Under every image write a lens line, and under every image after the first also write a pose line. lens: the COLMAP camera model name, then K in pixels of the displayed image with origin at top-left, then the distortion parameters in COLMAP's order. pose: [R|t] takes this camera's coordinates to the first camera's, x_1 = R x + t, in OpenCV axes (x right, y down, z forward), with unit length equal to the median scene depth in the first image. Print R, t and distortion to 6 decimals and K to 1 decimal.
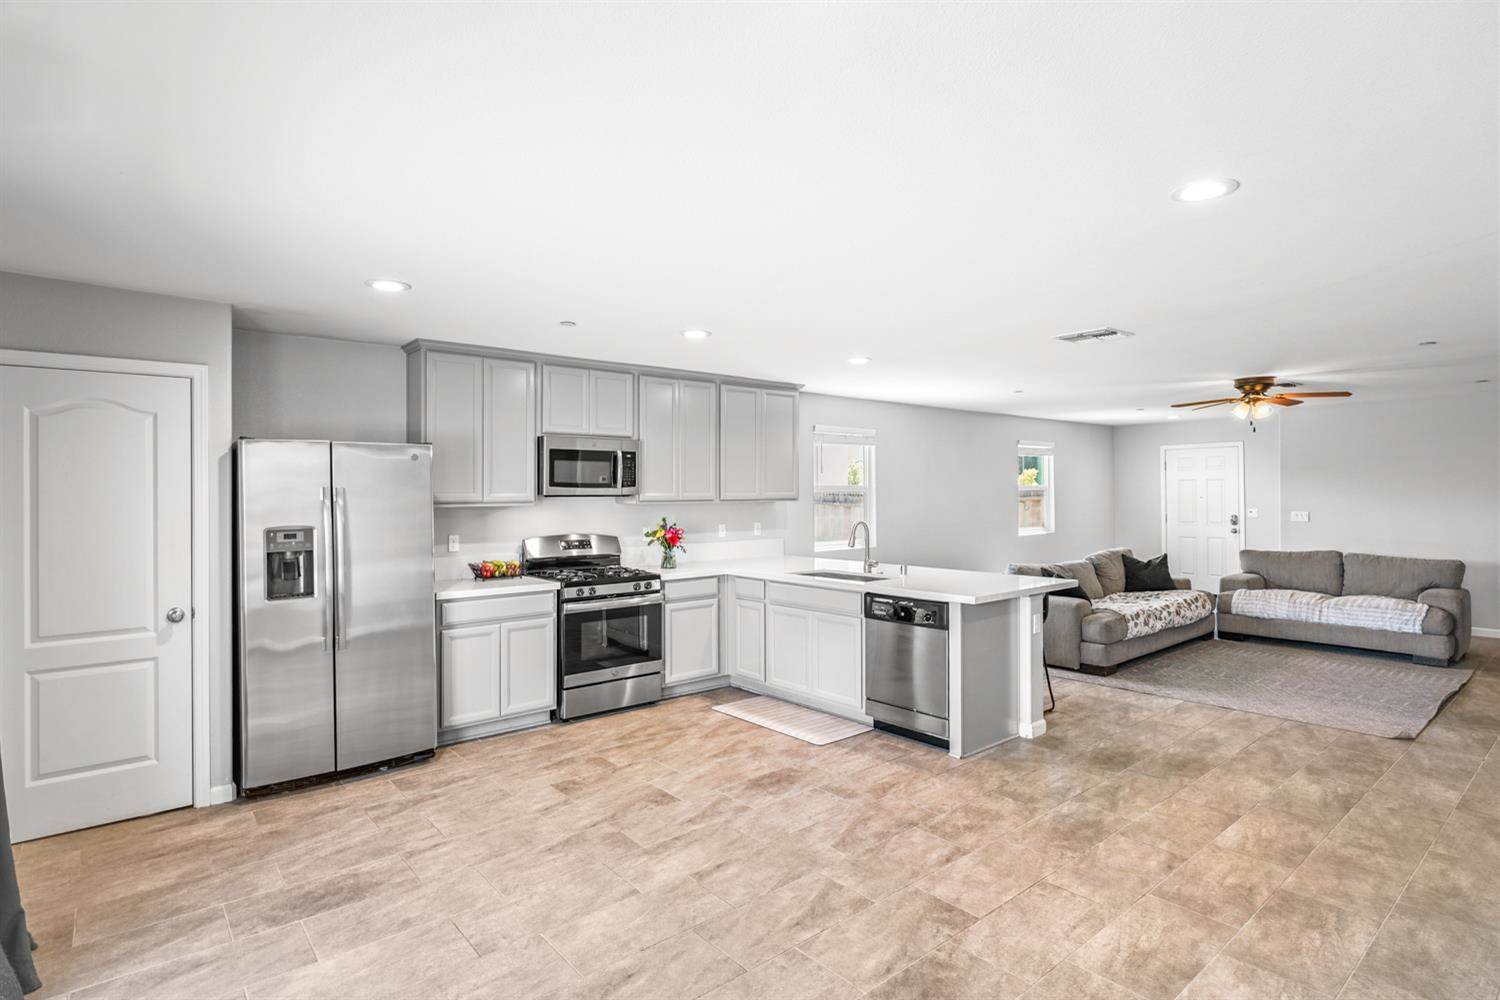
lens RADIAL K [[755.7, 0, 749.1], [0, 755.7, 490.5], [0, 0, 1]] dist [-0.004224, -0.000696]
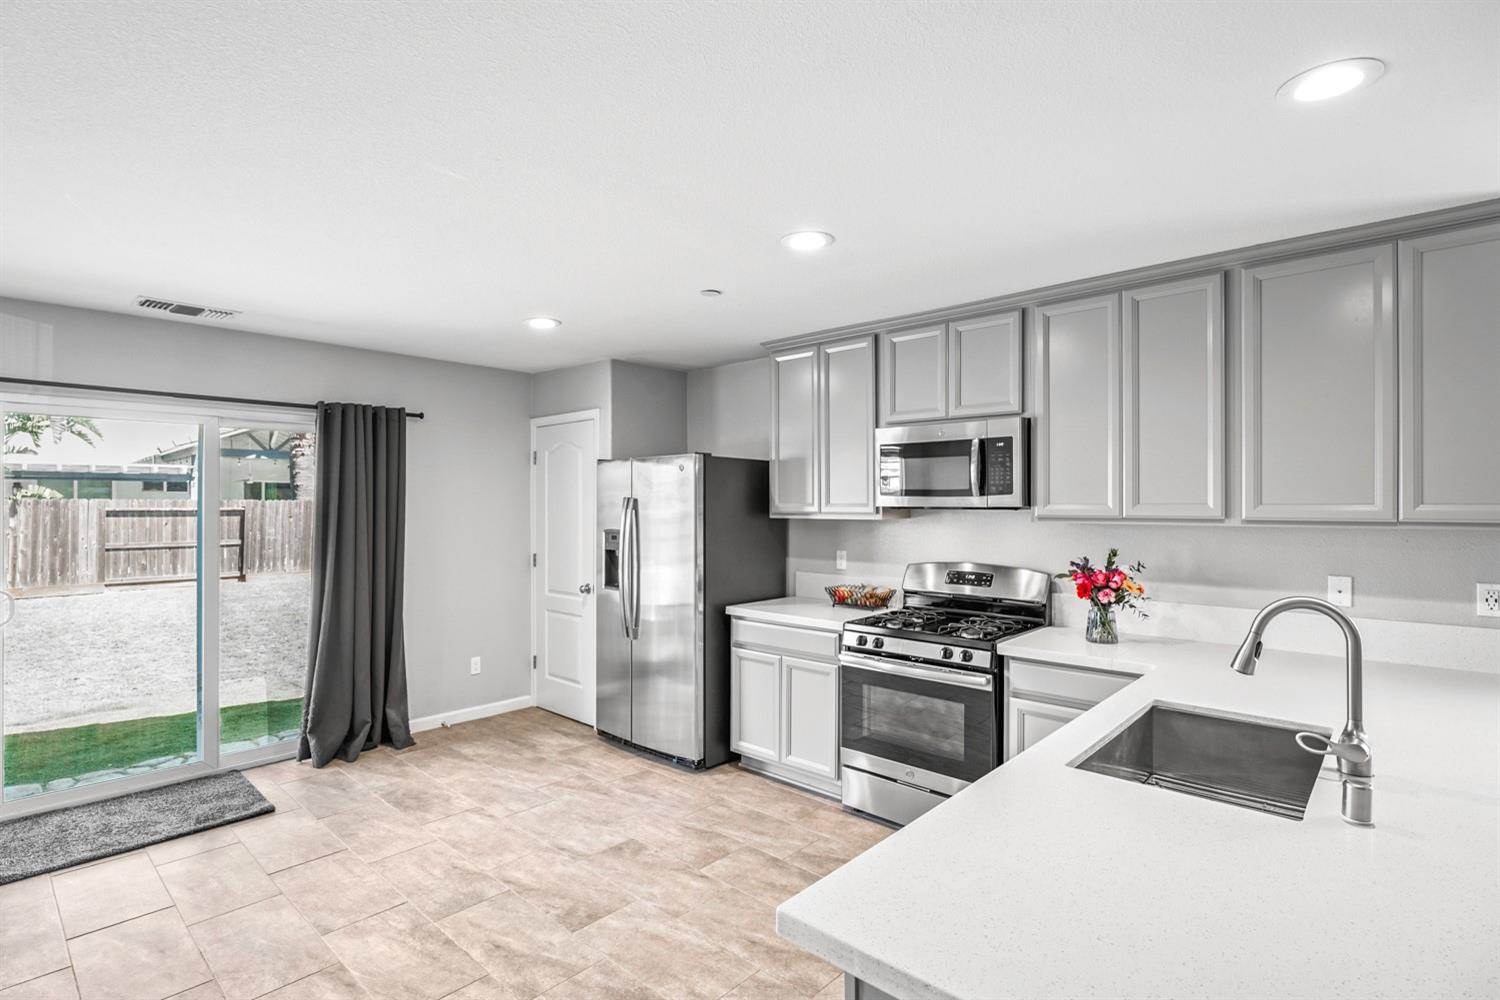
lens RADIAL K [[721.7, 0, 715.2], [0, 721.7, 506.6], [0, 0, 1]] dist [-0.003561, 0.000318]
pose [[0.120709, 0.008773, -0.992649, 0.459966], [0.001763, 0.999957, 0.009051, -0.000652], [0.992686, -0.002842, 0.120689, 0.802289]]
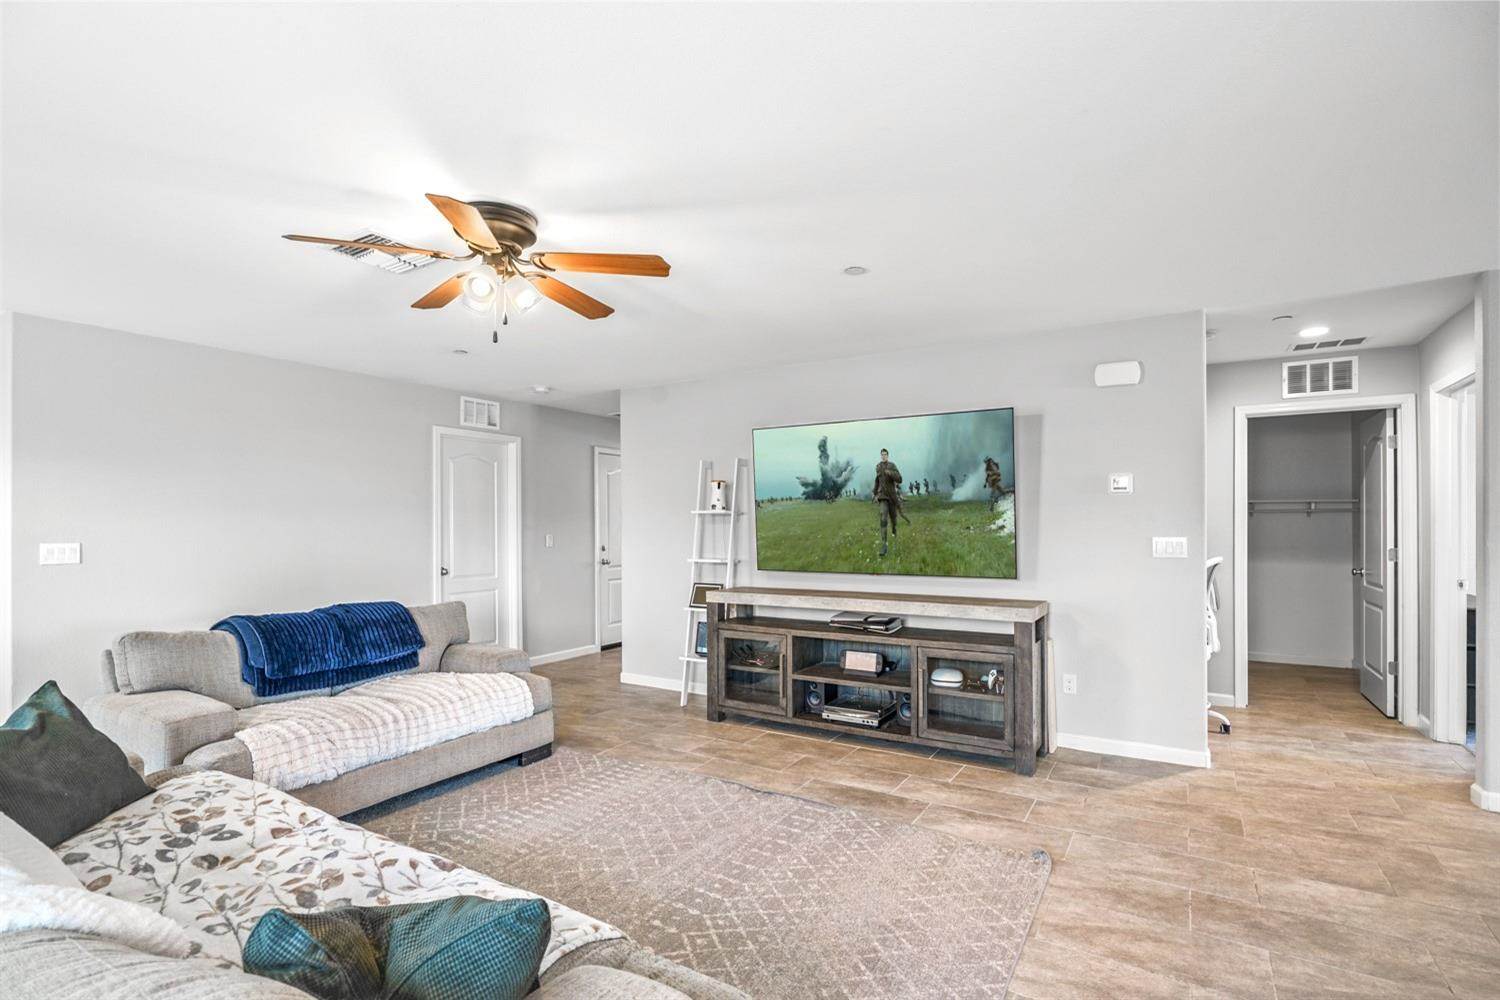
lens RADIAL K [[721.7, 0, 715.2], [0, 721.7, 506.6], [0, 0, 1]] dist [-0.003561, 0.000318]
pose [[-0.301211, 0.033935, 0.952953, 0.321202], [0.005797, 0.999413, -0.033758, 0.041027], [-0.953540, -0.004644, -0.301231, 1.325345]]
